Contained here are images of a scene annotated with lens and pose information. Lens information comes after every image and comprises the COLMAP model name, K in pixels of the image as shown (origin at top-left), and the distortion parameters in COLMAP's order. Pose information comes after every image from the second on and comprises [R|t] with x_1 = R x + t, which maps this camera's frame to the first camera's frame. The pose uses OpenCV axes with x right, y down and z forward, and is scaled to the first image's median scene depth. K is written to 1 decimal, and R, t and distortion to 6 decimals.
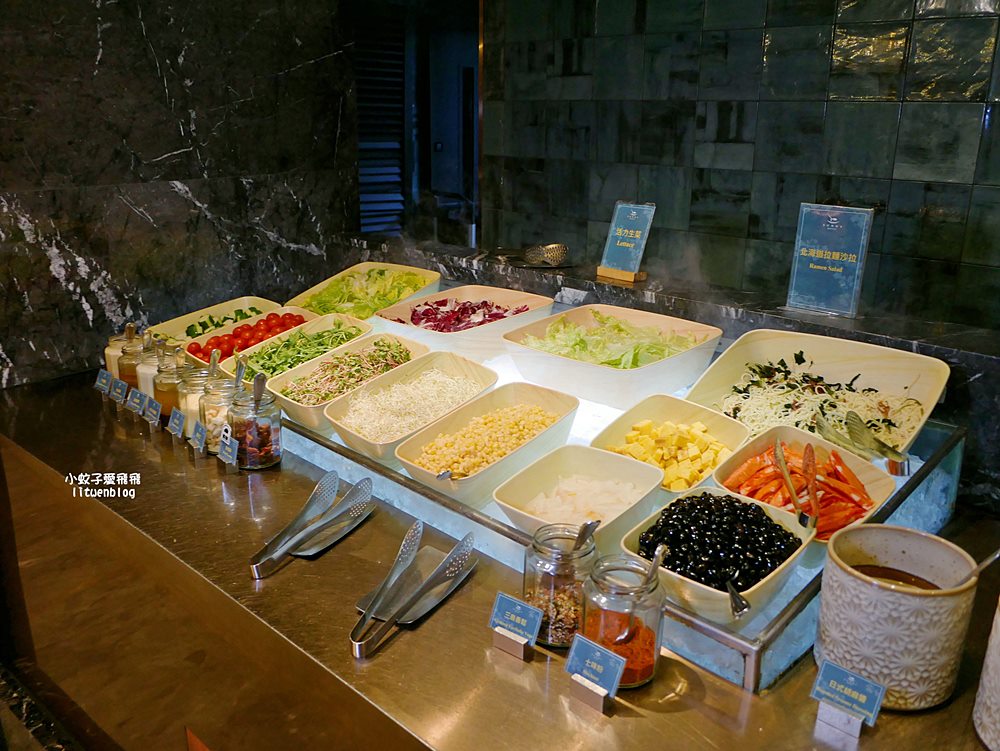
lens RADIAL K [[795.8, 0, 500.0], [0, 795.8, 375.5], [0, 0, 1]] dist [-0.076020, 0.055010]
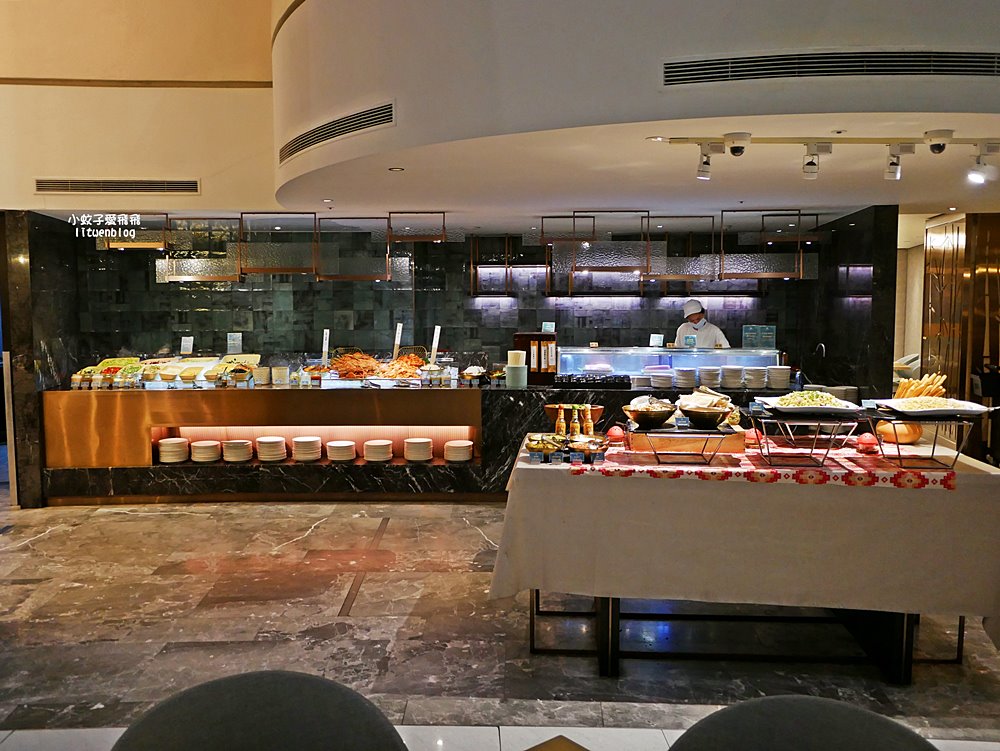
lens RADIAL K [[795.8, 0, 500.0], [0, 795.8, 375.5], [0, 0, 1]] dist [-0.076020, 0.055010]
pose [[0.640150, -0.078870, 0.764191, -1.396240], [0.247215, 0.962956, -0.107704, 0.597509], [-0.727388, 0.257866, 0.635934, -2.006273]]
